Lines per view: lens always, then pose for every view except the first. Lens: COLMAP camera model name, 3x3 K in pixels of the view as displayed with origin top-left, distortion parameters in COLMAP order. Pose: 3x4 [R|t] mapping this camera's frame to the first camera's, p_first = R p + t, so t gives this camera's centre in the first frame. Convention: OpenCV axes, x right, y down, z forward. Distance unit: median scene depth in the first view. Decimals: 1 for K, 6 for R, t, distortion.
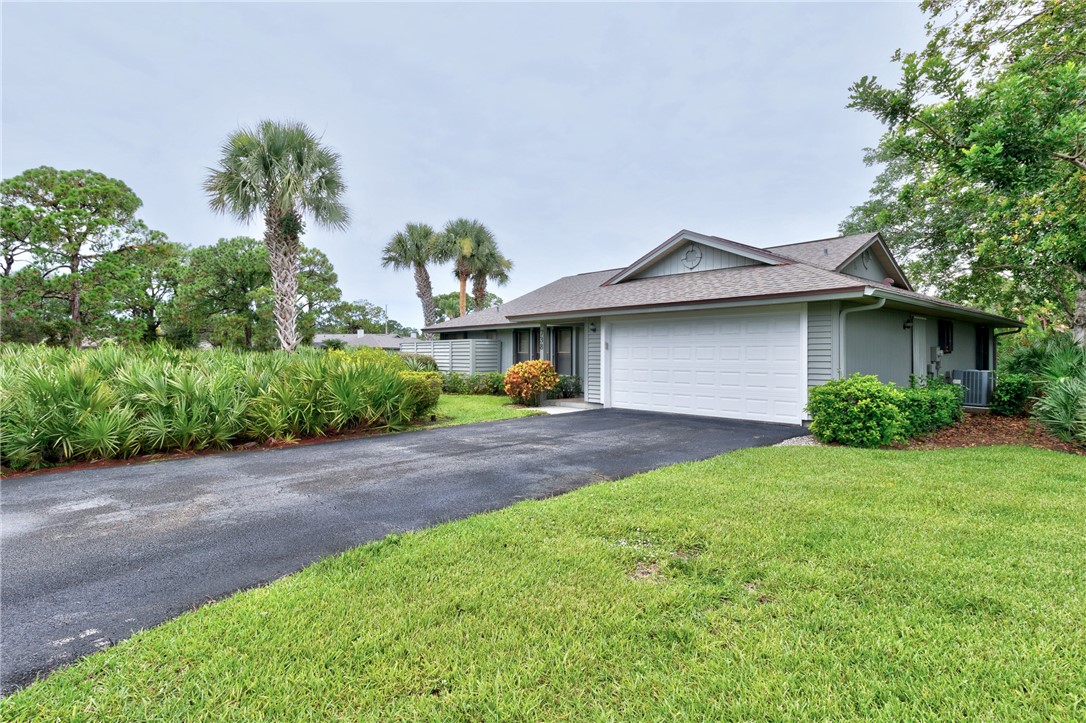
lens RADIAL K [[561.8, 0, 543.0], [0, 561.8, 361.5], [0, 0, 1]] dist [-0.001198, -0.000080]
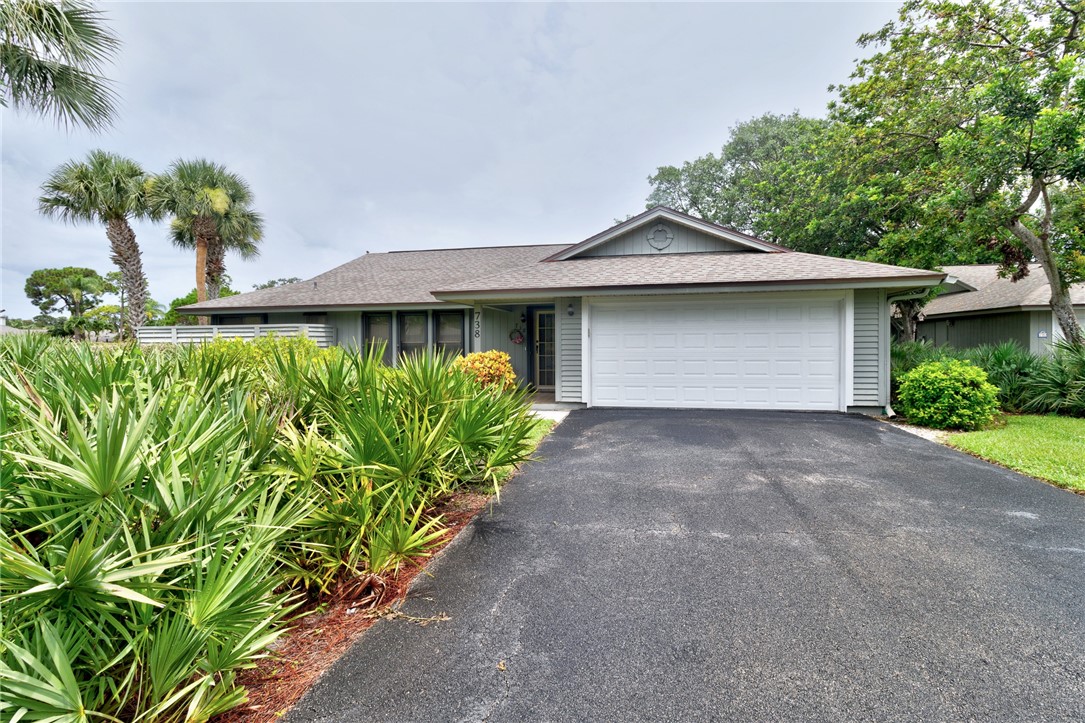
lens RADIAL K [[509.8, 0, 547.3], [0, 509.8, 352.6], [0, 0, 1]] dist [0.004660, 0.000364]
pose [[0.808409, -0.014606, 0.588440, -0.337944], [0.014717, 0.999881, 0.004601, -0.002689], [-0.588437, 0.004941, 0.808528, 0.381785]]
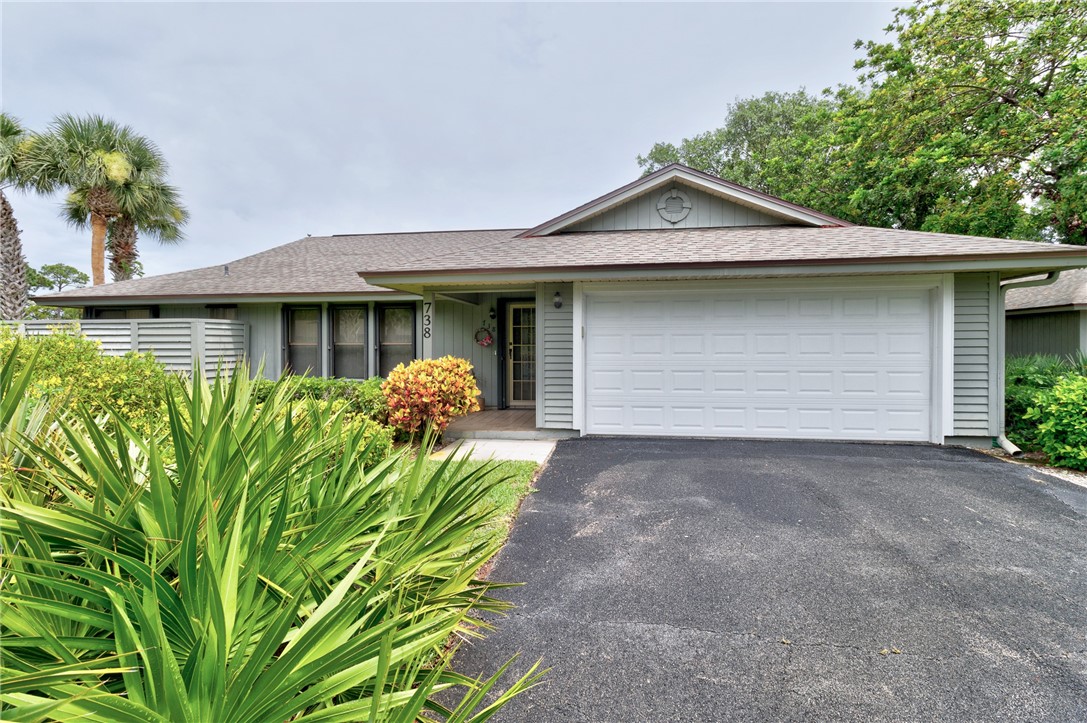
lens RADIAL K [[510.7, 0, 548.3], [0, 510.7, 352.6], [0, 0, 1]] dist [0.004660, 0.000364]
pose [[0.775973, -0.010391, 0.630681, -0.229277], [0.011112, 0.999934, 0.002802, -0.007163], [-0.630668, 0.004834, 0.776038, 0.537158]]
